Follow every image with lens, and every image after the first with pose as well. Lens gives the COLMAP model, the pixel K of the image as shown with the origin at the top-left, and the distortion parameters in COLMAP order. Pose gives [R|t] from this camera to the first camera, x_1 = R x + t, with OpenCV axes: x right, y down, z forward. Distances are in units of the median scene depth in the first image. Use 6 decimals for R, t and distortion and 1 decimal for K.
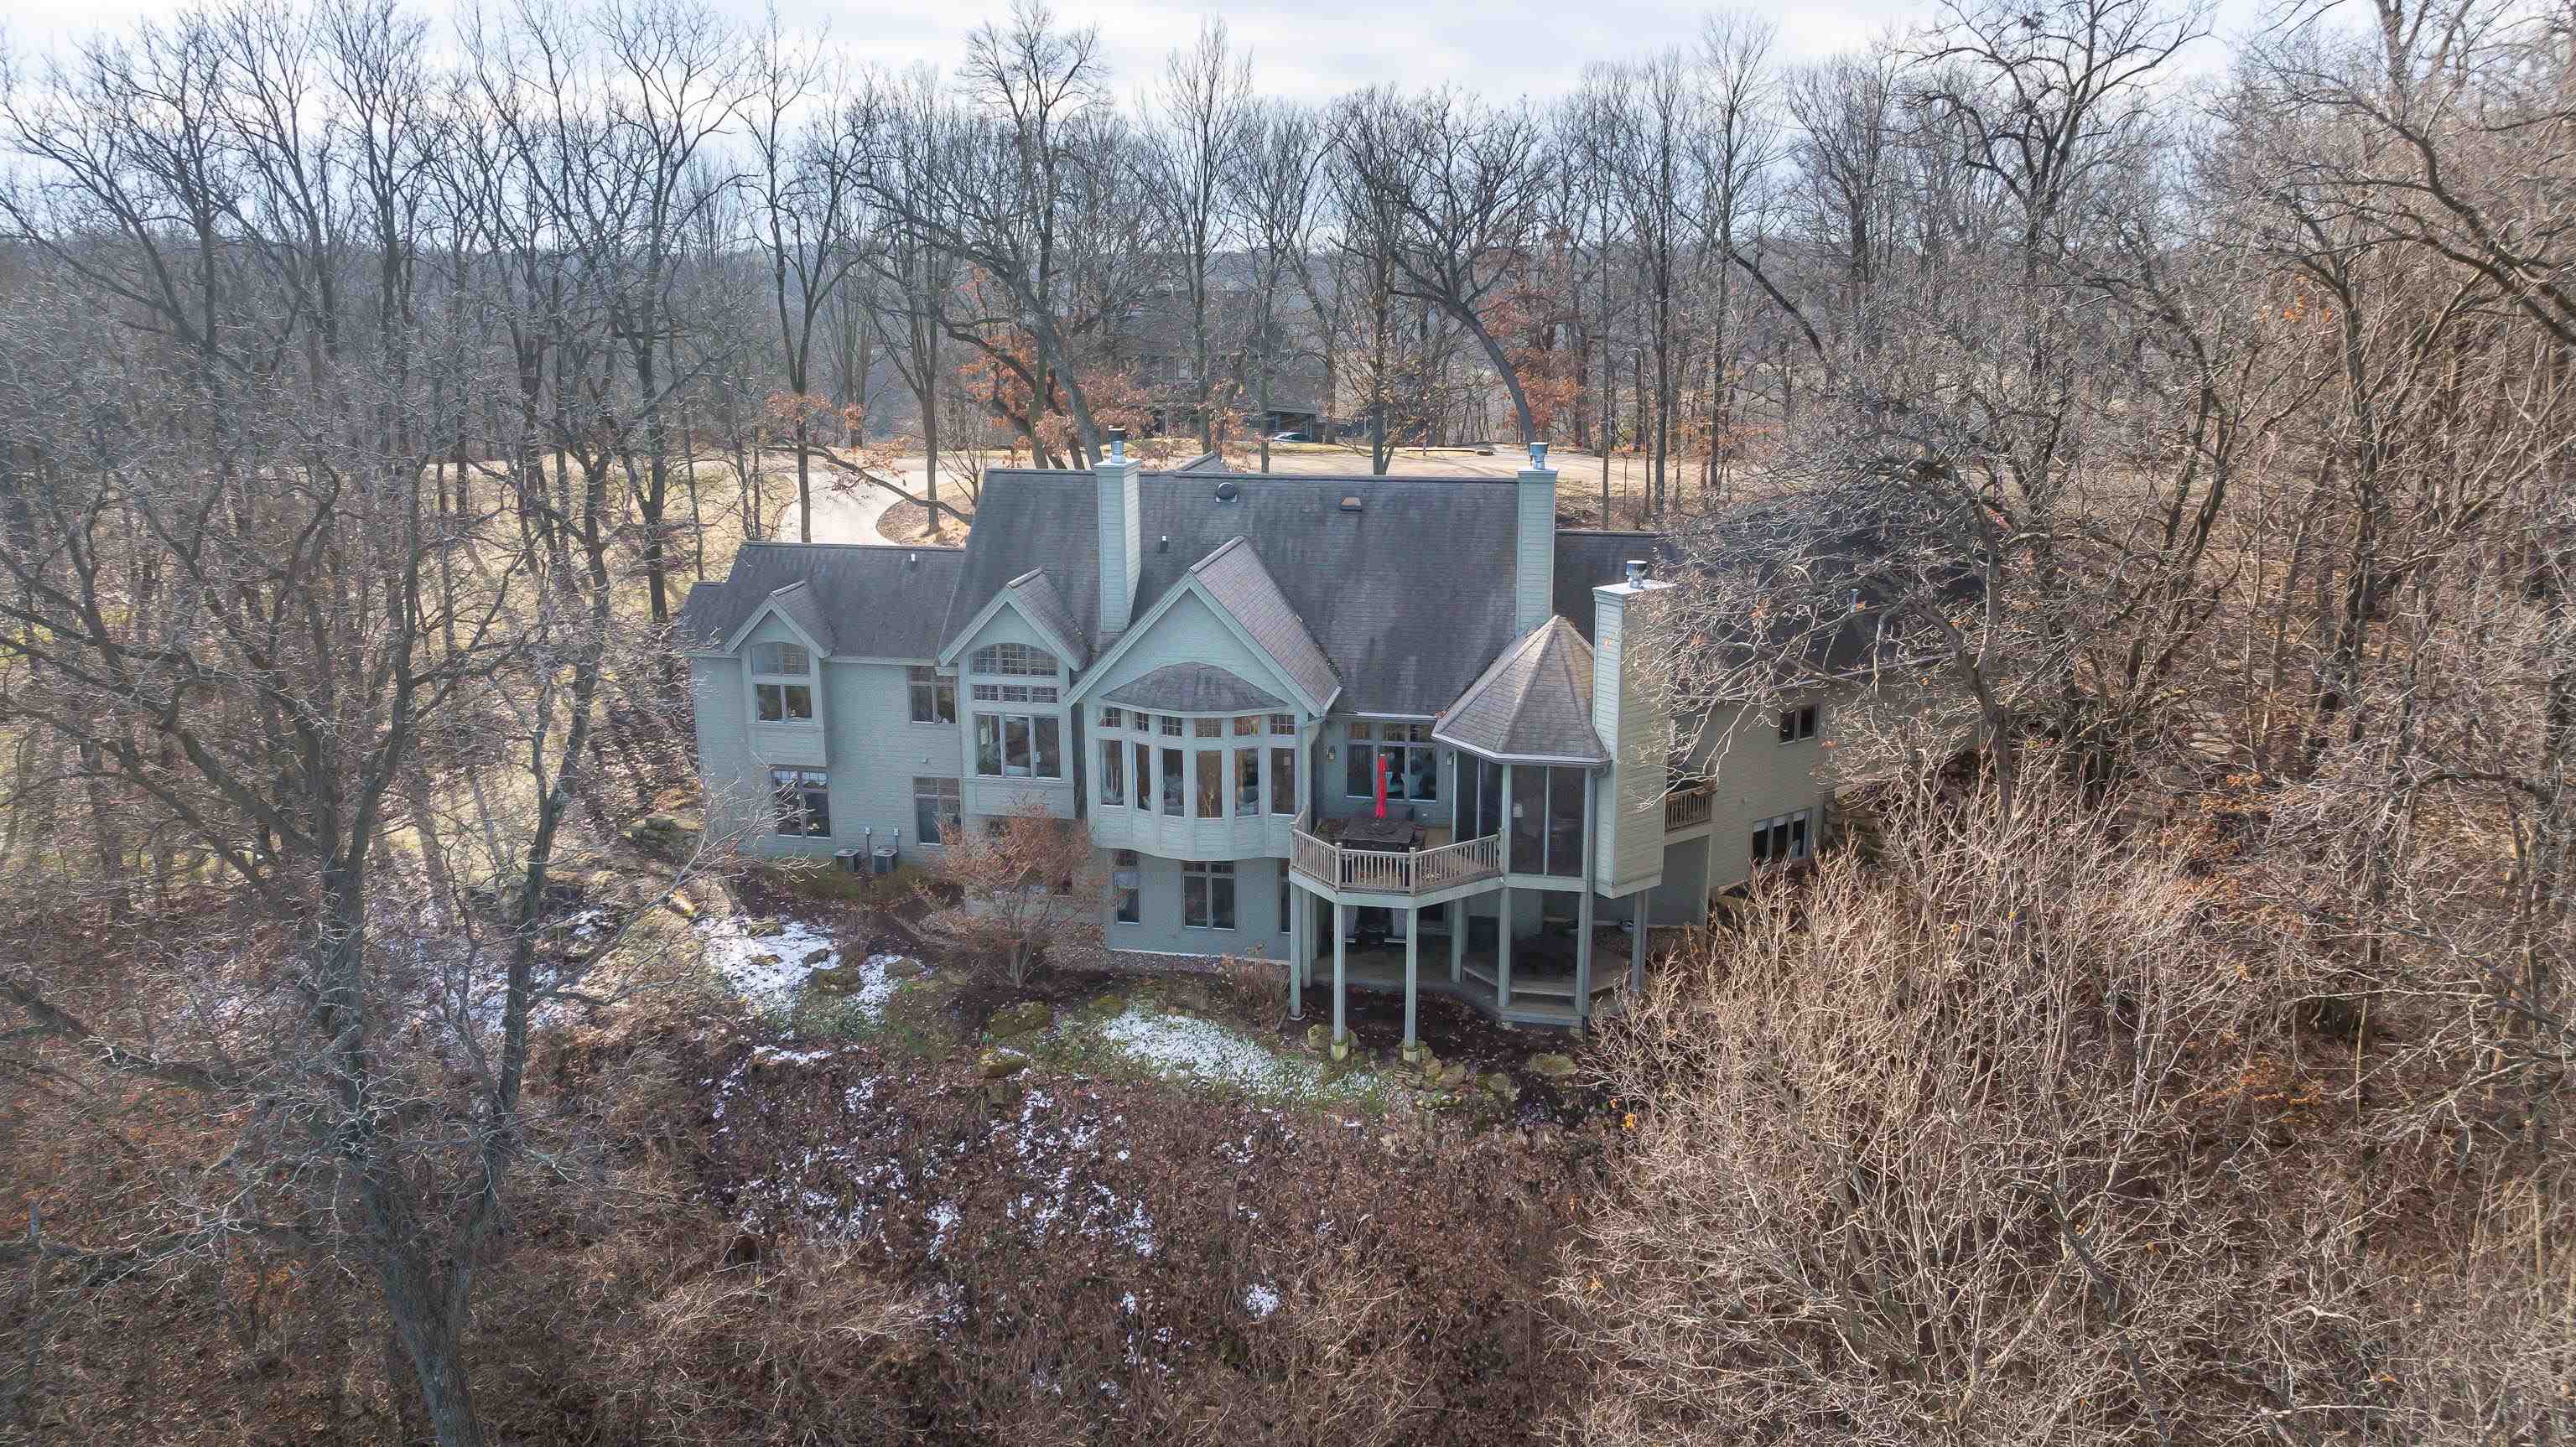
lens RADIAL K [[1804.2, 0, 1288.0], [0, 1804.2, 723.5], [0, 0, 1]] dist [-0.029467, -0.000059]
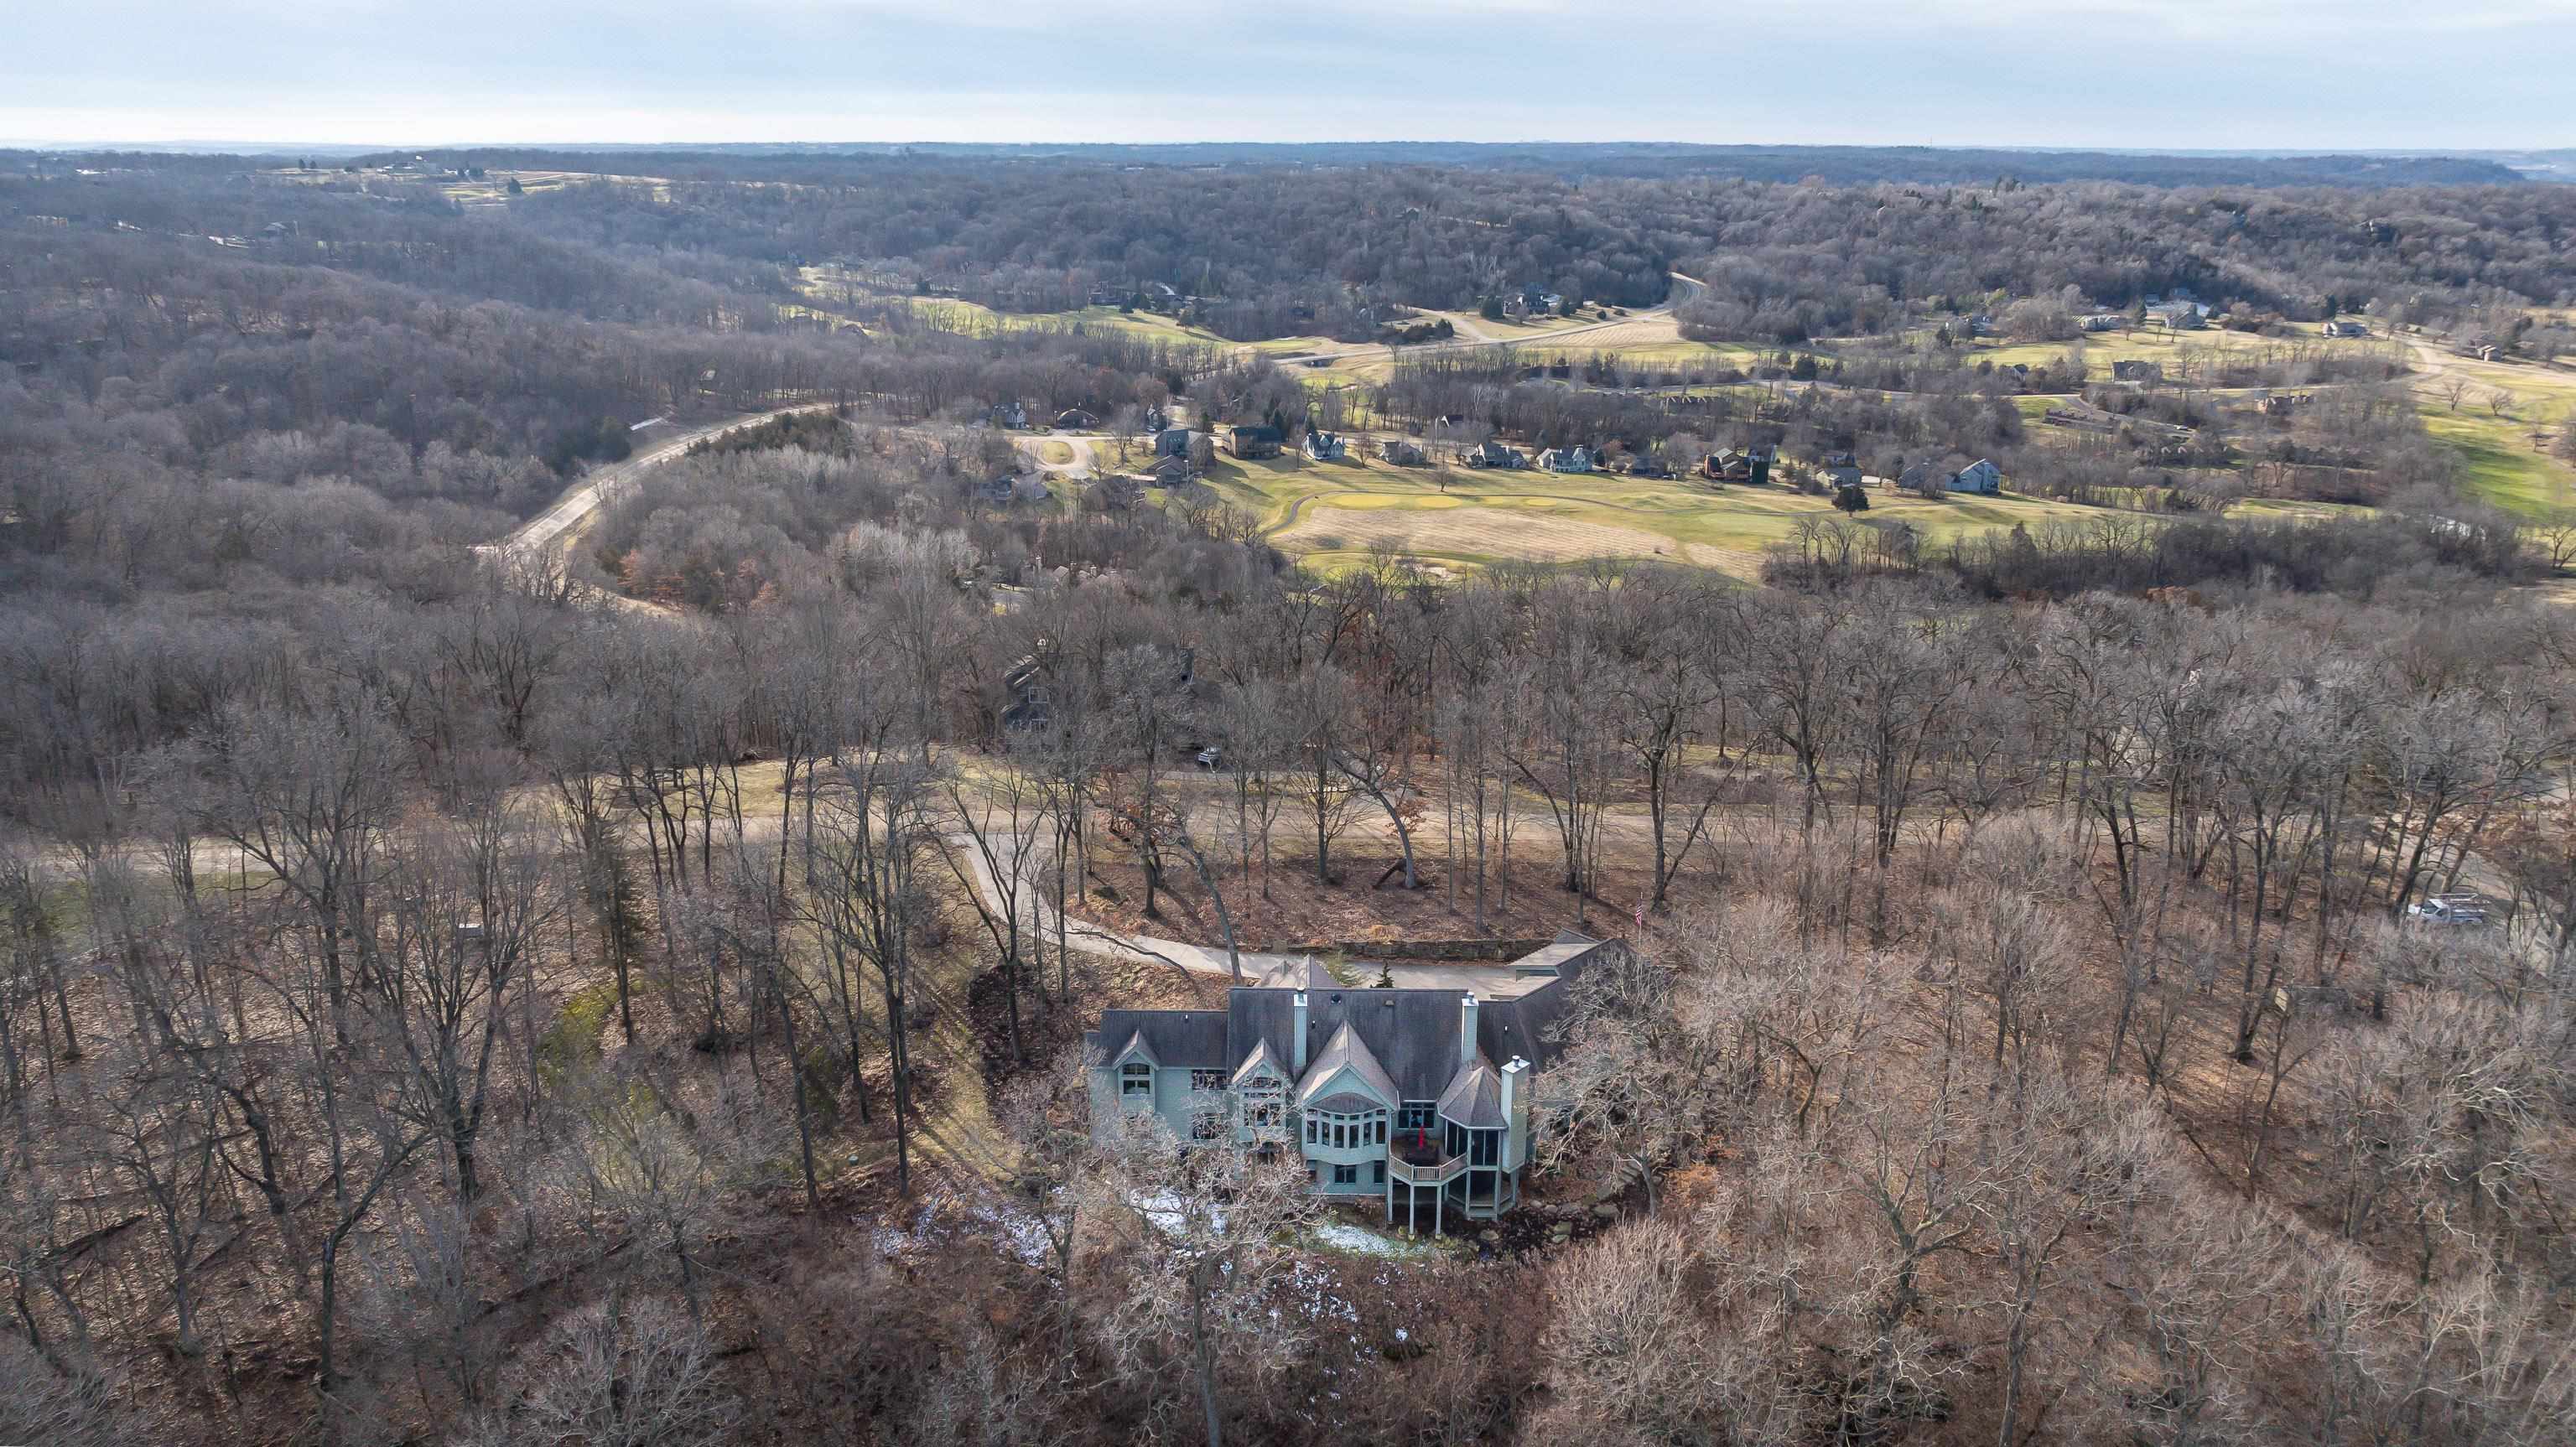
lens RADIAL K [[1824.8, 0, 1288.0], [0, 1824.8, 723.5], [0, 0, 1]] dist [-0.044138, 0.026430]
pose [[0.983208, -0.048671, 0.175881, -0.570320], [0.038720, 0.997473, 0.059576, -0.721889], [-0.178336, -0.051766, 0.982607, -1.529708]]
